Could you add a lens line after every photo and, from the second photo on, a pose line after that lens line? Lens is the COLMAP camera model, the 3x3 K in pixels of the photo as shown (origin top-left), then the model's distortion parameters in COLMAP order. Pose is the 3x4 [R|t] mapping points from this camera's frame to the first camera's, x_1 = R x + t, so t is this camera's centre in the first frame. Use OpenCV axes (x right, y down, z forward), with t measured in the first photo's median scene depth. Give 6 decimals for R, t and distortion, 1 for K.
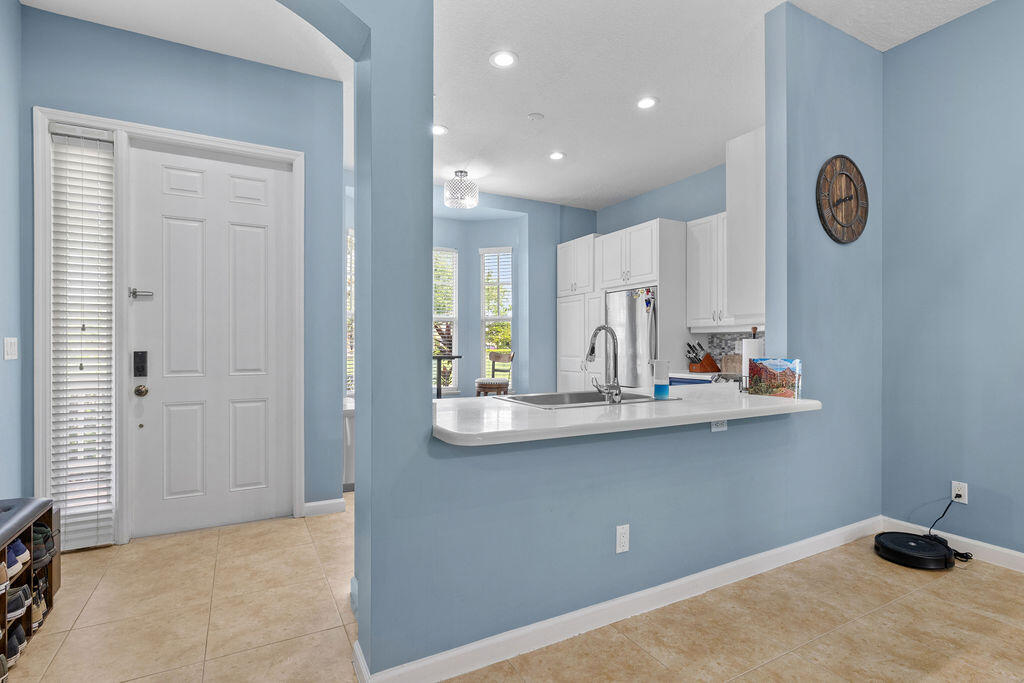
lens RADIAL K [[495.7, 0, 512.7], [0, 495.7, 344.5], [0, 0, 1]] dist [0.005775, 0.000063]
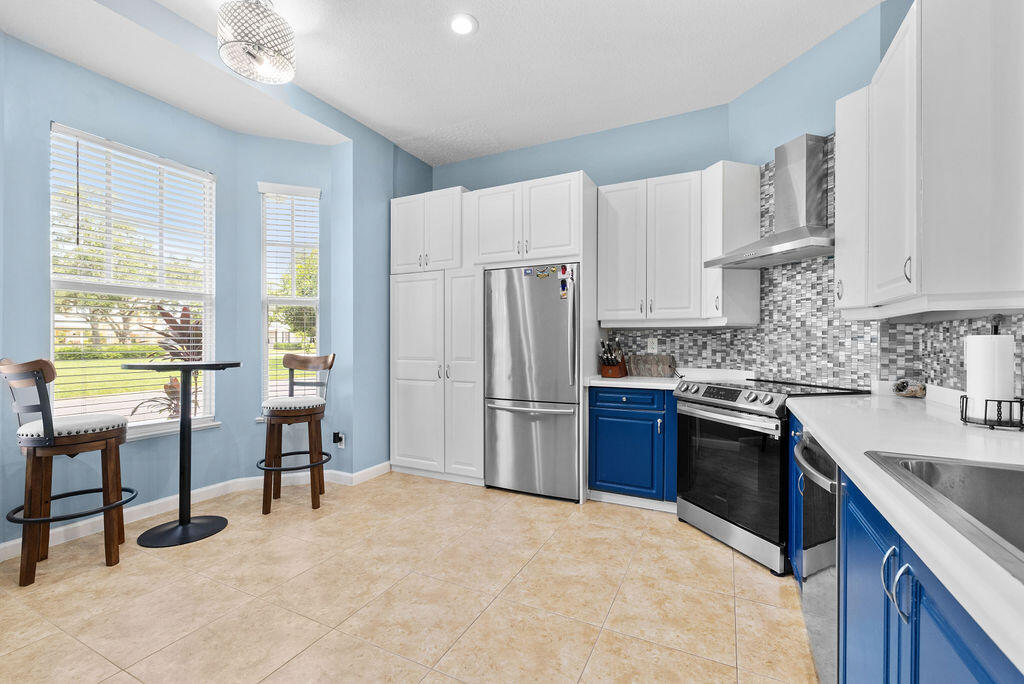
lens RADIAL K [[431.8, 0, 511.0], [0, 431.8, 340.1], [0, 0, 1]] dist [-0.003897, -0.000230]
pose [[0.822160, 0.002025, 0.569253, -0.123494], [-0.001798, 0.999998, -0.000960, -0.002037], [-0.569254, -0.000234, 0.822162, 0.428745]]
